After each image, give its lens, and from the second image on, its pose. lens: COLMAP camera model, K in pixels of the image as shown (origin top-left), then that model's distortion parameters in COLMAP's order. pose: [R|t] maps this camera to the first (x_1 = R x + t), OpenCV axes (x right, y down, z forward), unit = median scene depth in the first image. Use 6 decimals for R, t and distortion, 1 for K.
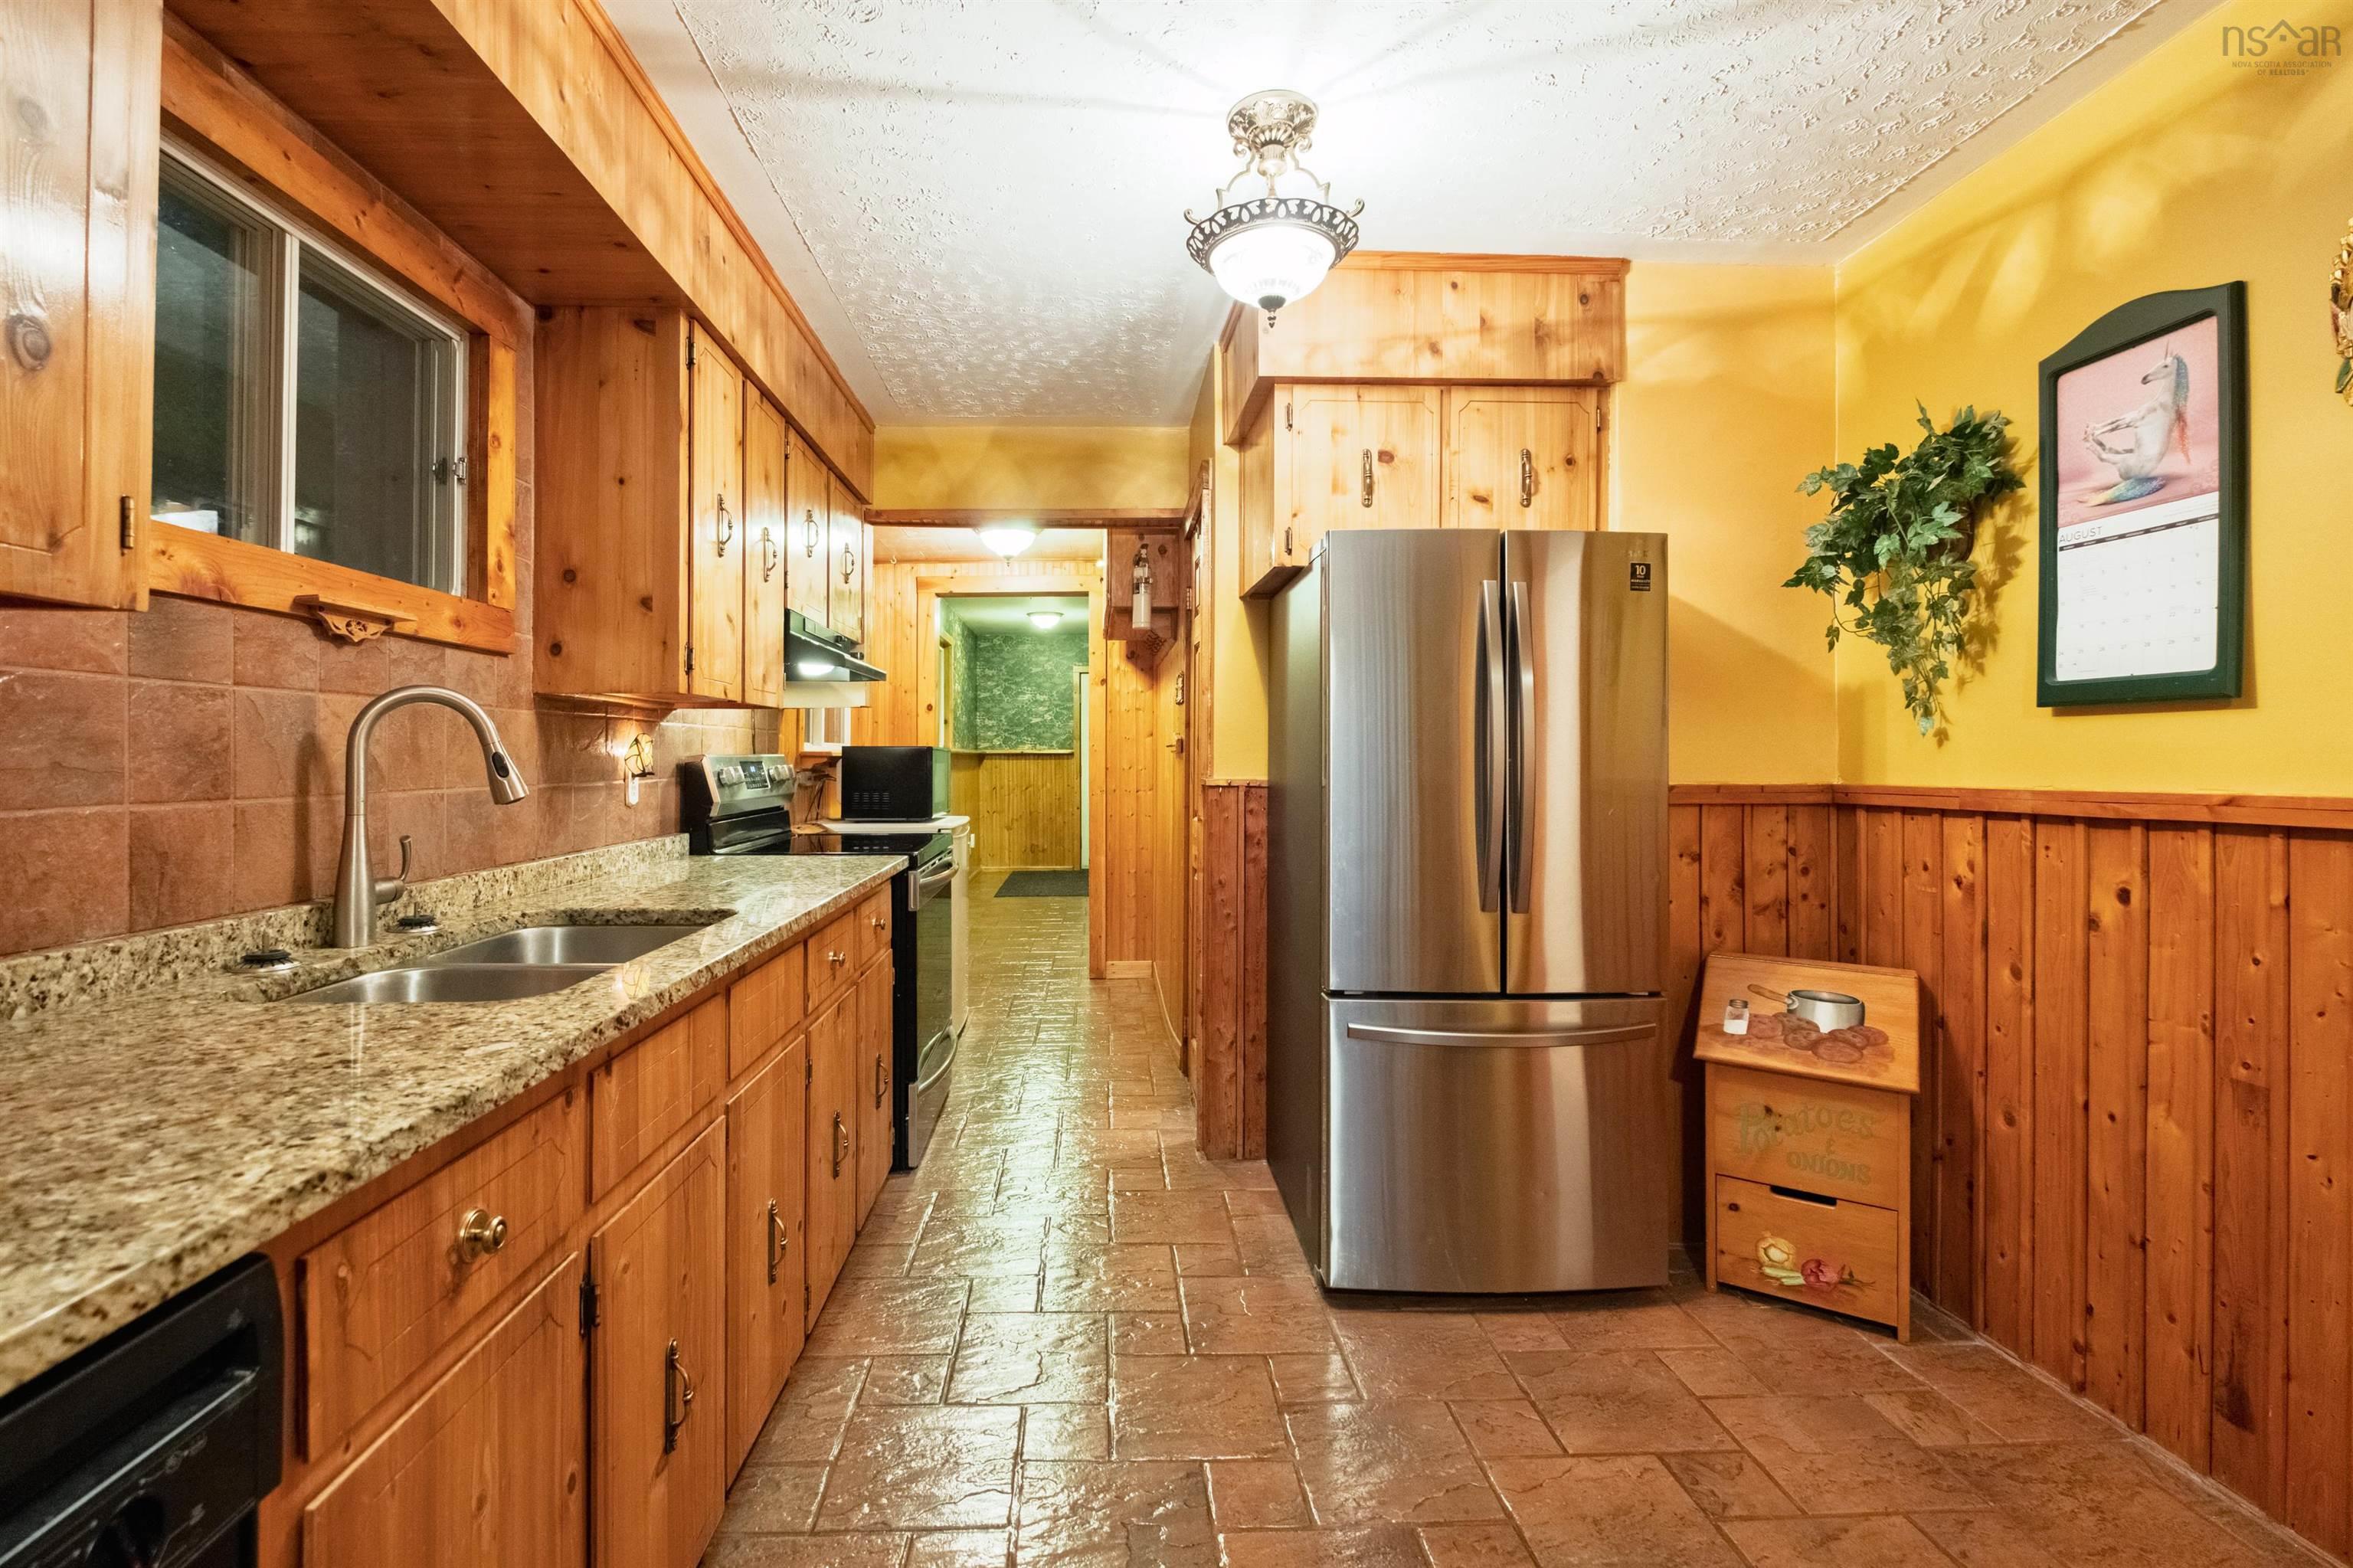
lens RADIAL K [[1036.8, 0, 1125.1], [0, 1036.8, 752.8], [0, 0, 1]] dist [0.000938, -0.003909]
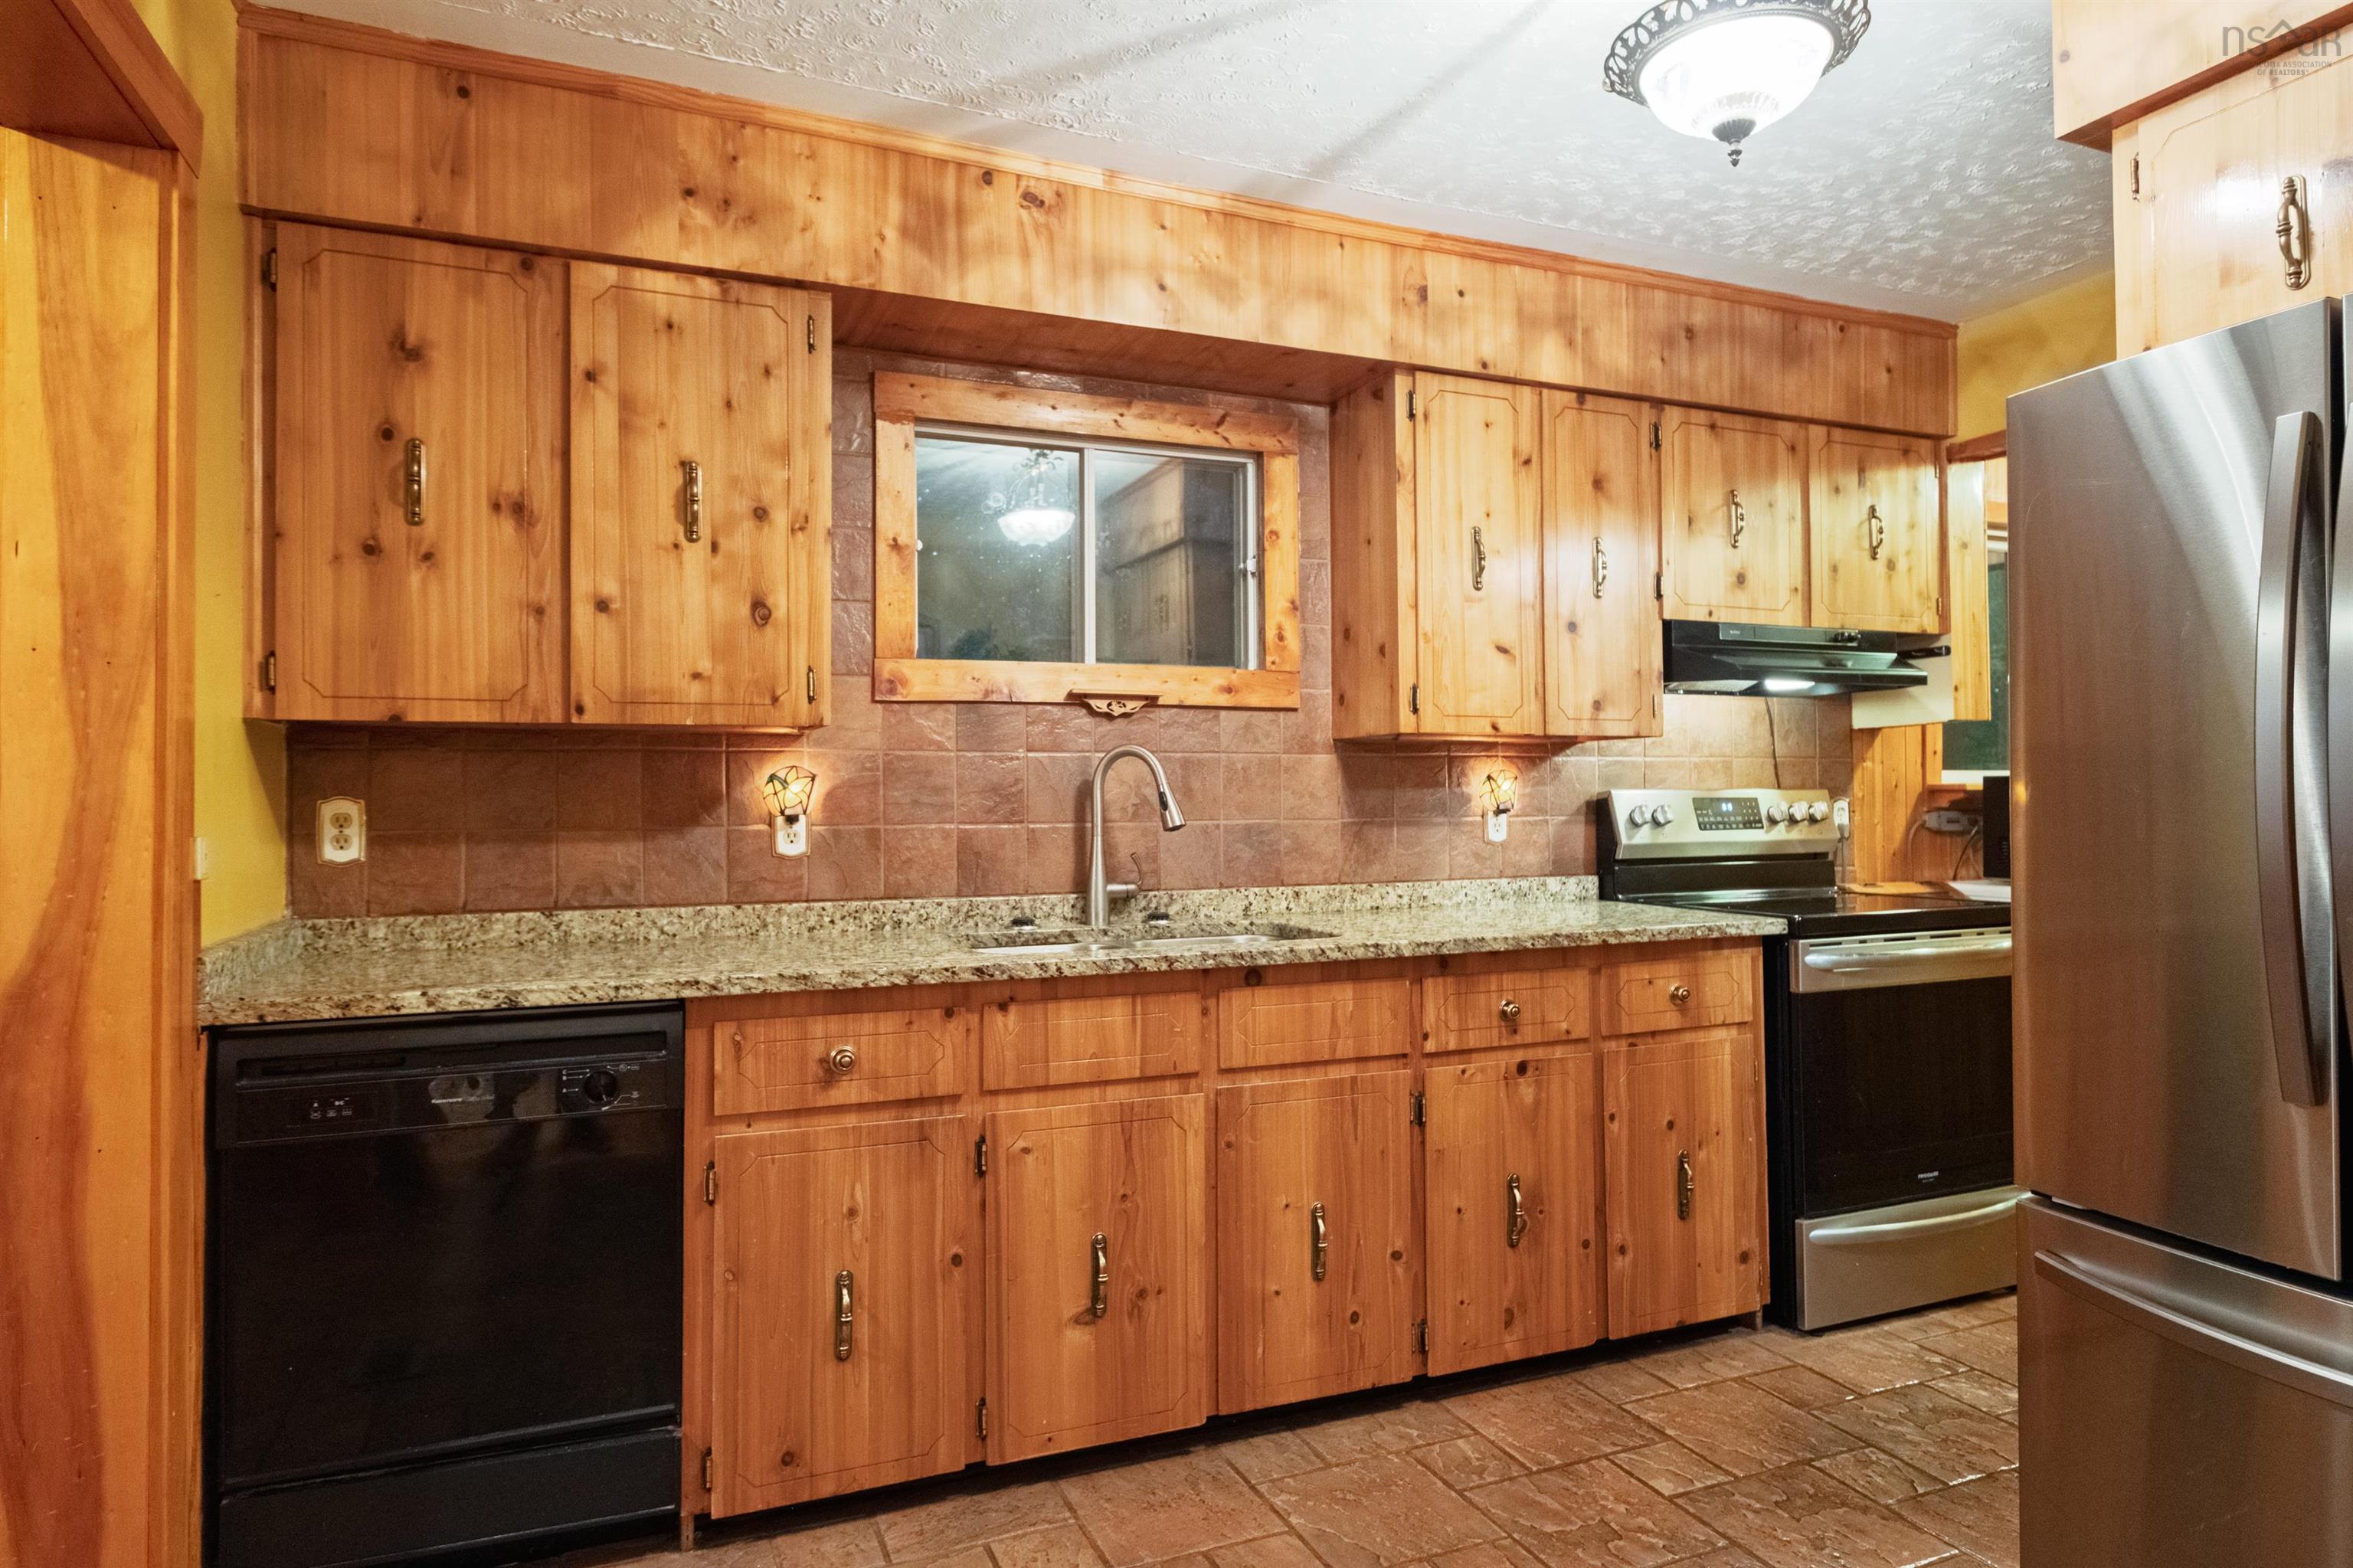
lens RADIAL K [[1352.5, 0, 1183.4], [0, 1352.5, 779.8], [0, 0, 1]] dist [-0.001511, 0.000157]
pose [[0.362092, -0.017877, -0.931971, 1.114765], [0.012058, 0.999822, -0.014494, 0.010681], [0.932064, -0.005990, 0.362243, 0.434026]]
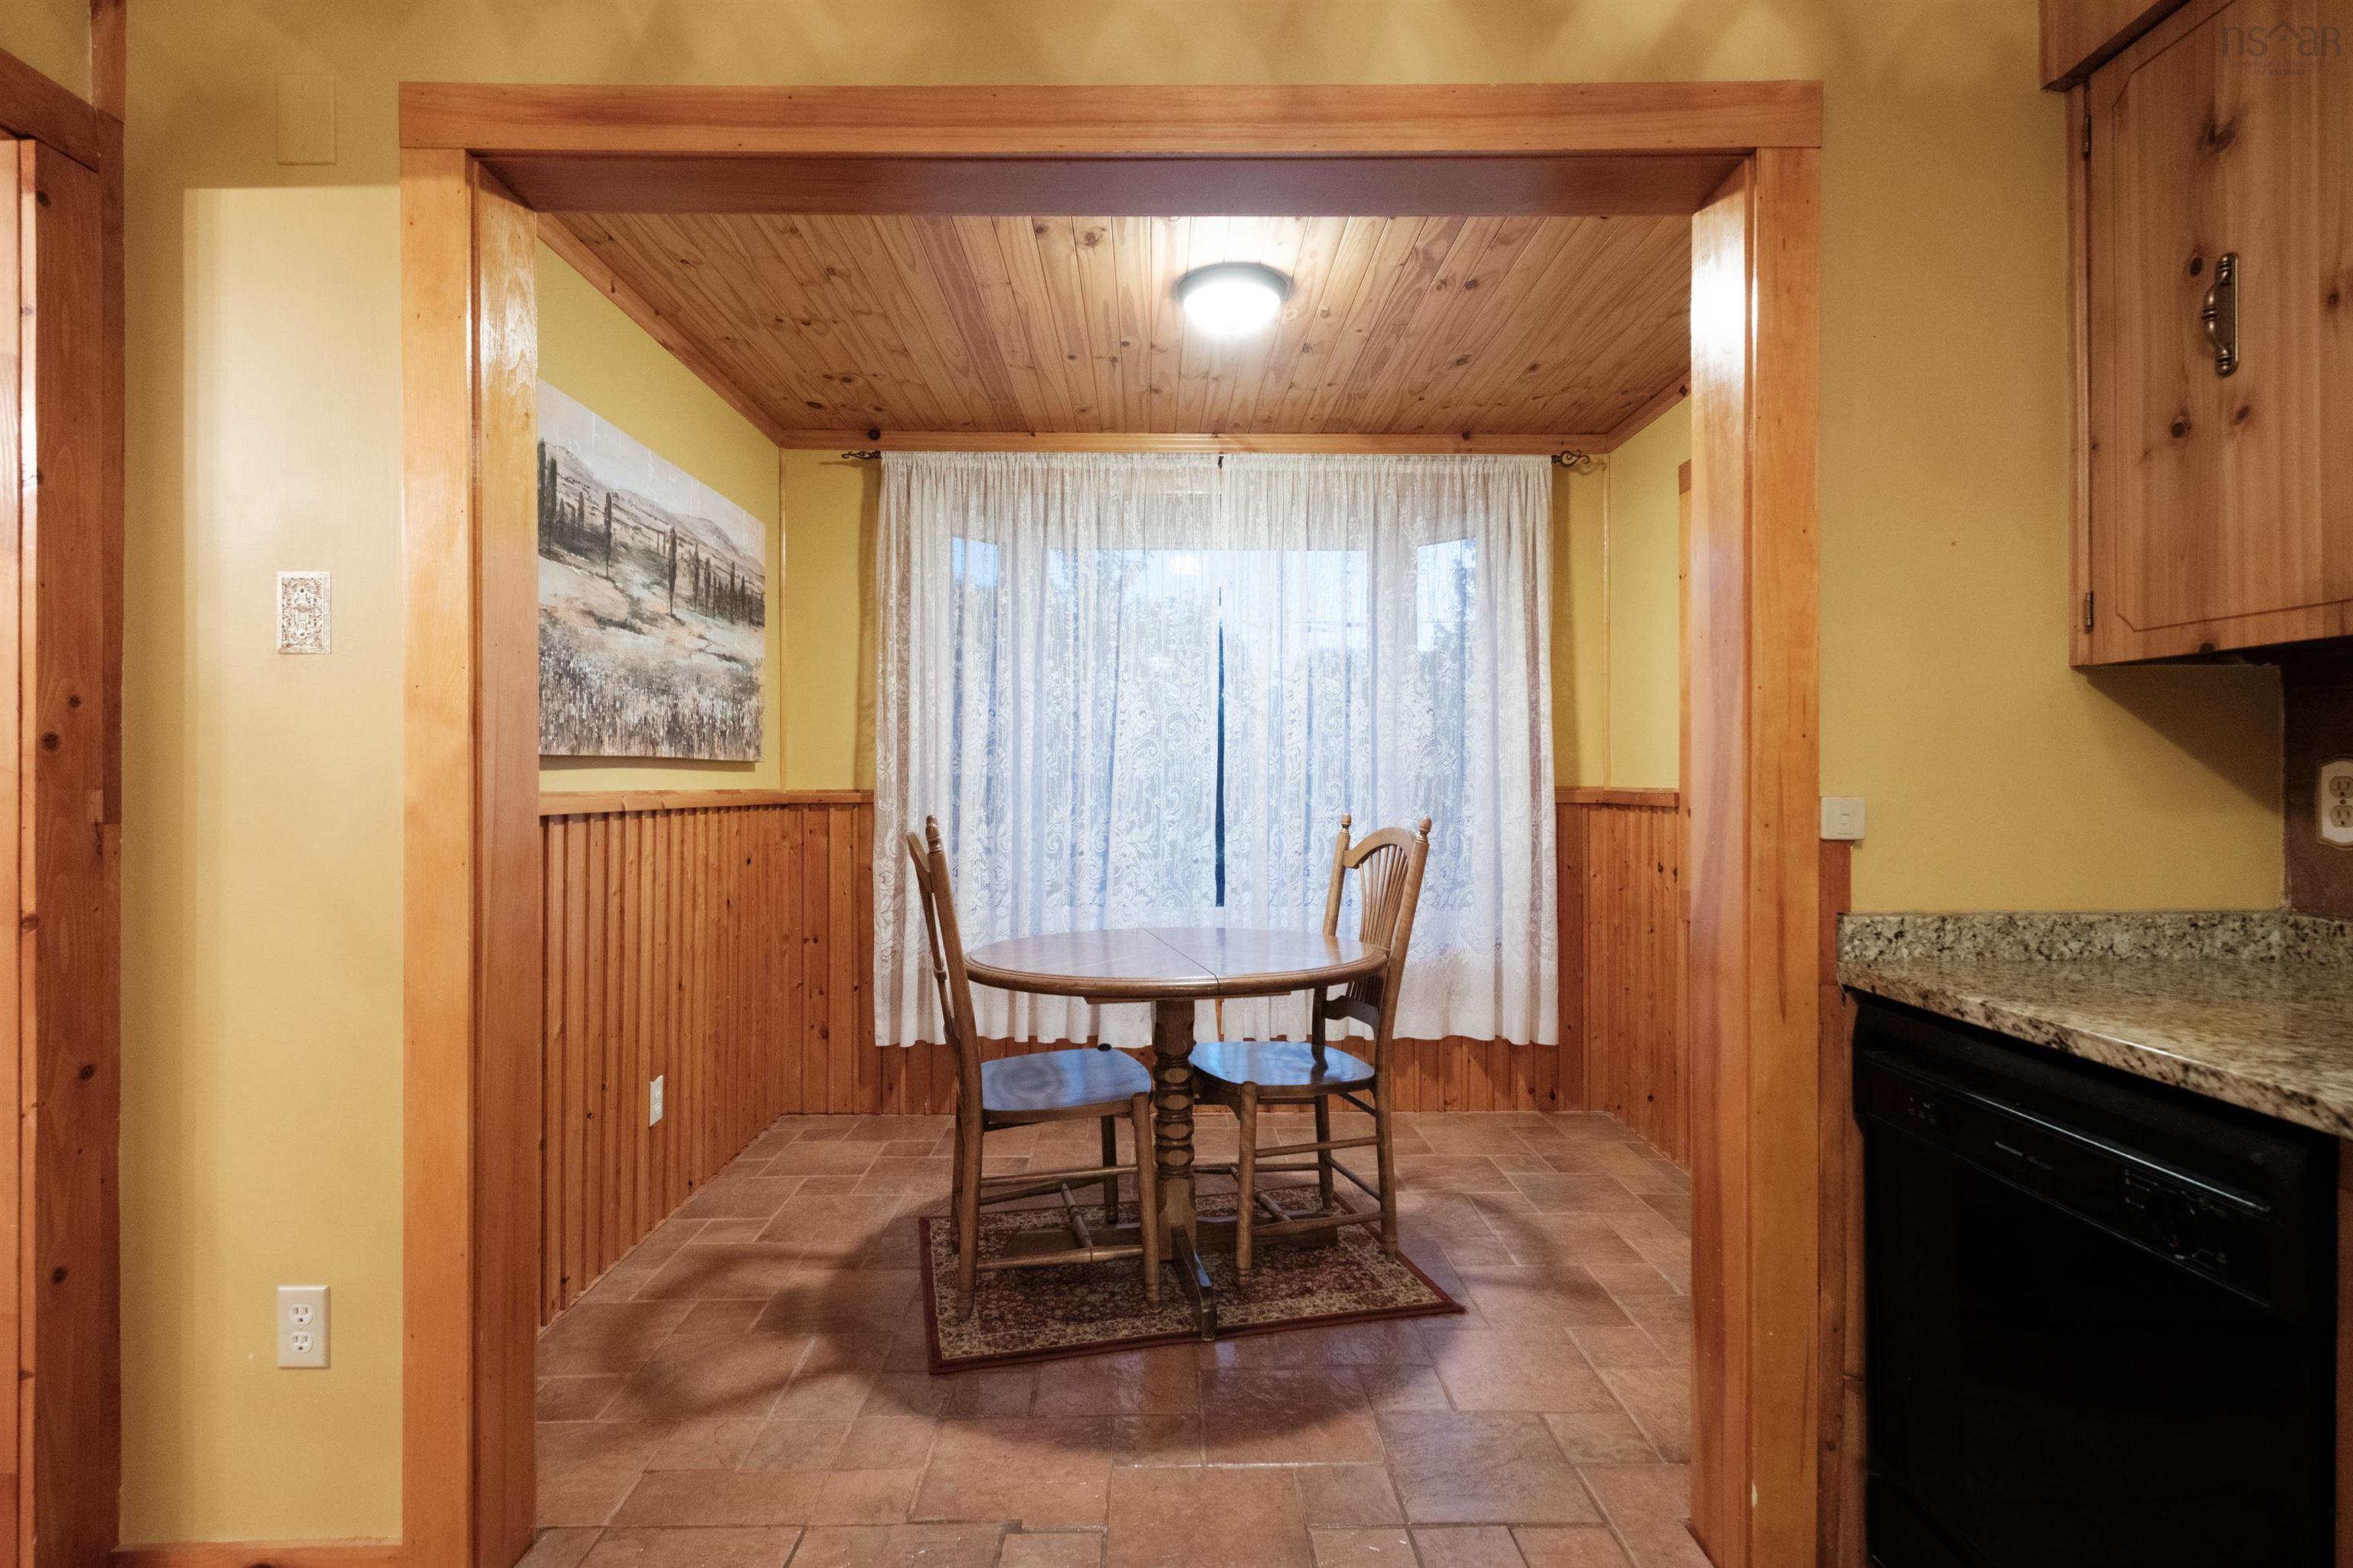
lens RADIAL K [[1139.8, 0, 1173.0], [0, 1139.8, 777.4], [0, 0, 1]] dist [-0.001678, -0.000038]
pose [[-0.999923, -0.000699, 0.012401, 0.247188], [-0.000717, 0.999999, -0.001452, 0.018056], [-0.012400, -0.001461, -0.999922, 1.096377]]
